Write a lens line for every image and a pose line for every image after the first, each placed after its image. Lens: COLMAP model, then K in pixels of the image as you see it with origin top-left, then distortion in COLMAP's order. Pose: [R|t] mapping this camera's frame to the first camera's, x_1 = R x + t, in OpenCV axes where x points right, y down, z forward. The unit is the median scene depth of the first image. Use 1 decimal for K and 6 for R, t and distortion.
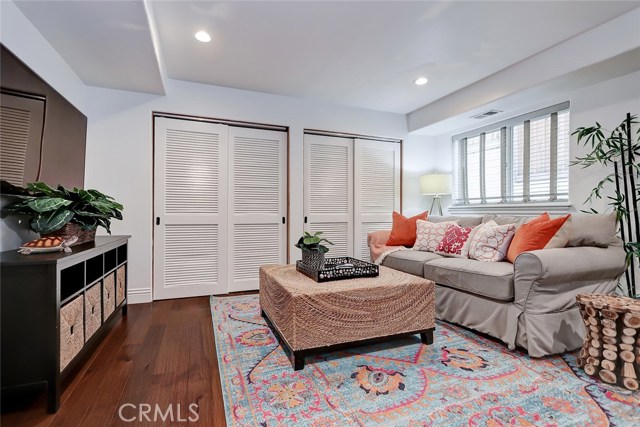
lens RADIAL K [[302.2, 0, 317.5], [0, 302.2, 214.1], [0, 0, 1]] dist [-0.001721, -0.000855]
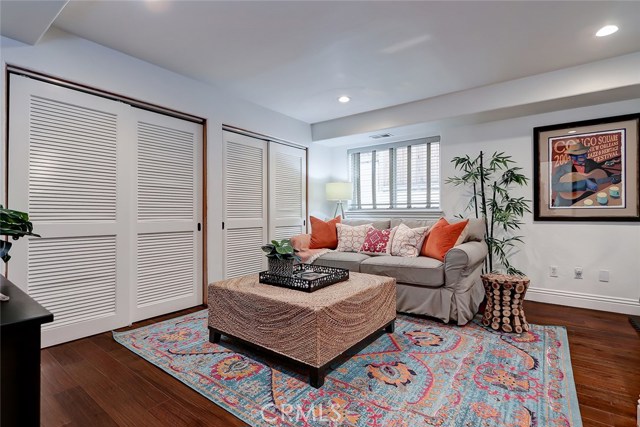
lens RADIAL K [[302.3, 0, 322.0], [0, 302.3, 211.6], [0, 0, 1]] dist [0.000691, -0.000129]
pose [[0.849308, 0.000797, 0.527898, -0.390896], [0.003811, 0.999964, -0.007642, -0.022406], [-0.527885, 0.008502, 0.849274, 0.123589]]
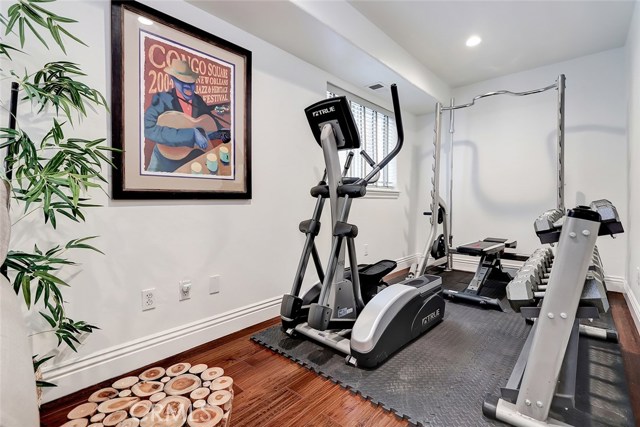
lens RADIAL K [[313.4, 0, 320.8], [0, 313.4, 203.2], [0, 0, 1]] dist [-0.000337, -0.000284]
pose [[-0.460325, -0.003046, 0.887745, 0.346887], [0.009053, 0.999926, 0.008125, 0.016935], [-0.887704, 0.011777, -0.460263, 0.665795]]
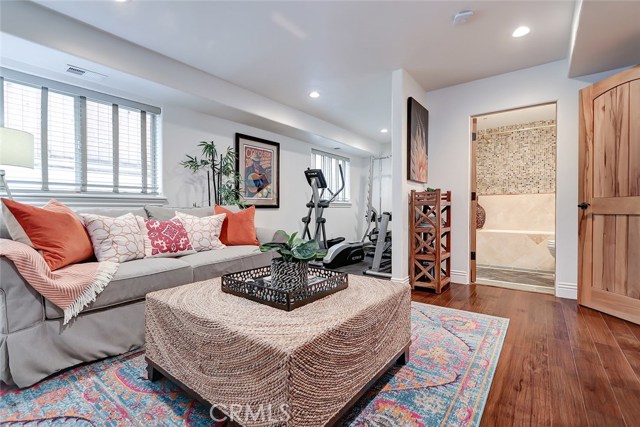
lens RADIAL K [[302.2, 0, 317.5], [0, 302.2, 214.1], [0, 0, 1]] dist [-0.001721, -0.000855]
pose [[-0.522176, -0.011455, 0.852761, -0.517992], [0.008190, 0.999796, 0.018445, 0.014881], [-0.852799, 0.016615, -0.521975, 1.213095]]
